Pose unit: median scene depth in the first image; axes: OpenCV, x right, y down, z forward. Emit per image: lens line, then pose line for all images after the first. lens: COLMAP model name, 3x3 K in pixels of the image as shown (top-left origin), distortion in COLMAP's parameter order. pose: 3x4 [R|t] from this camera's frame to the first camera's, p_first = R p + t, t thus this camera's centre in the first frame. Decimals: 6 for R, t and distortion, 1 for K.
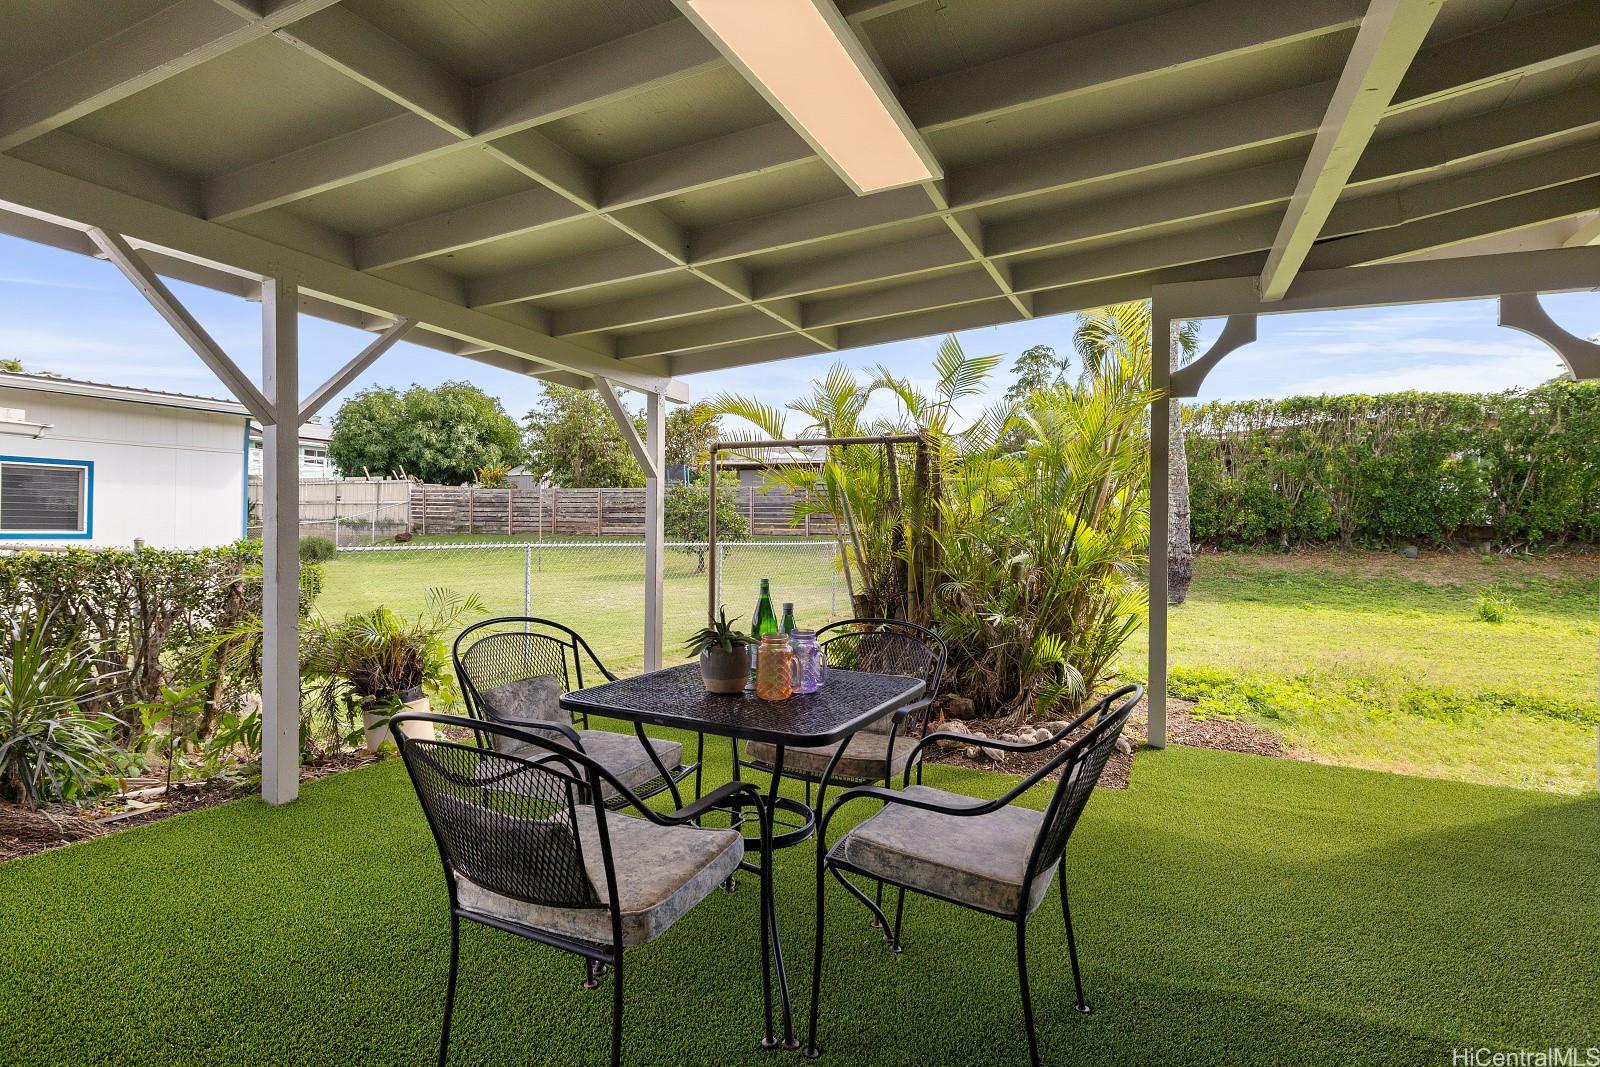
lens RADIAL K [[783.5, 0, 800.0], [0, 783.5, 533.5], [0, 0, 1]] dist [0.000038, -0.000003]
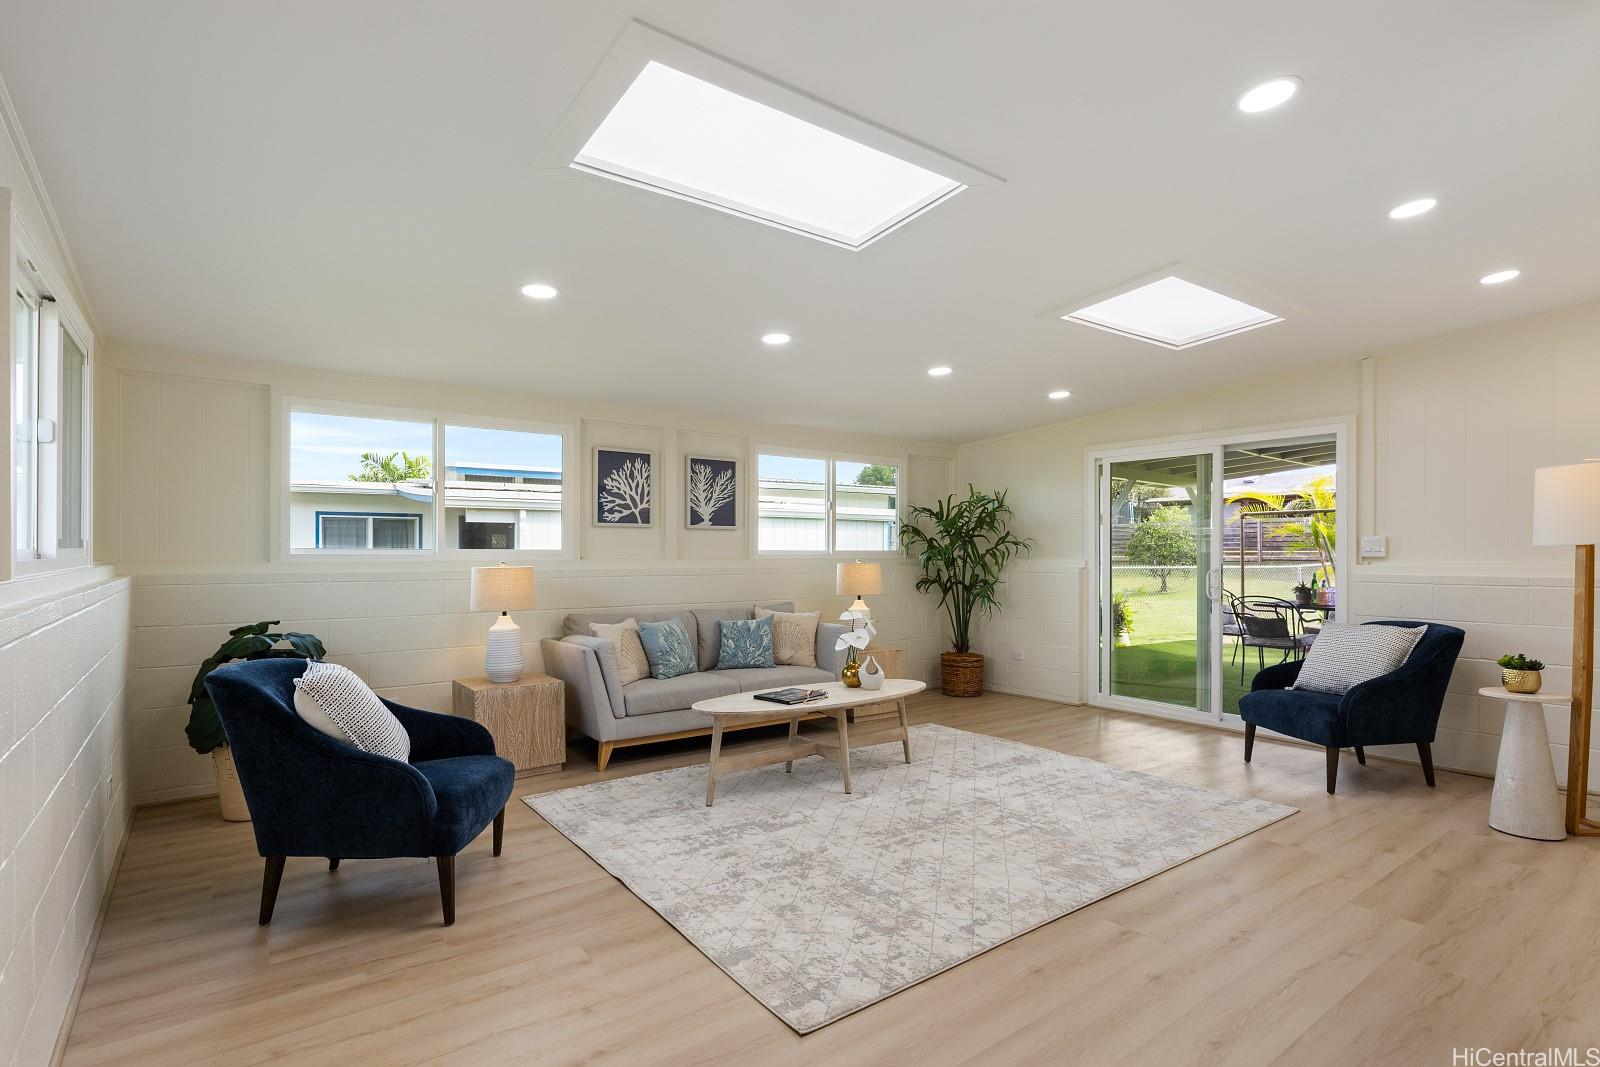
lens RADIAL K [[790.2, 0, 799.8], [0, 790.2, 554.6], [0, 0, 1]] dist [-0.000157, -0.000022]
pose [[0.889997, -0.015674, -0.455696, -0.214045], [0.010625, 0.999851, -0.013640, 0.004644], [0.455842, 0.007298, 0.890031, -1.366021]]
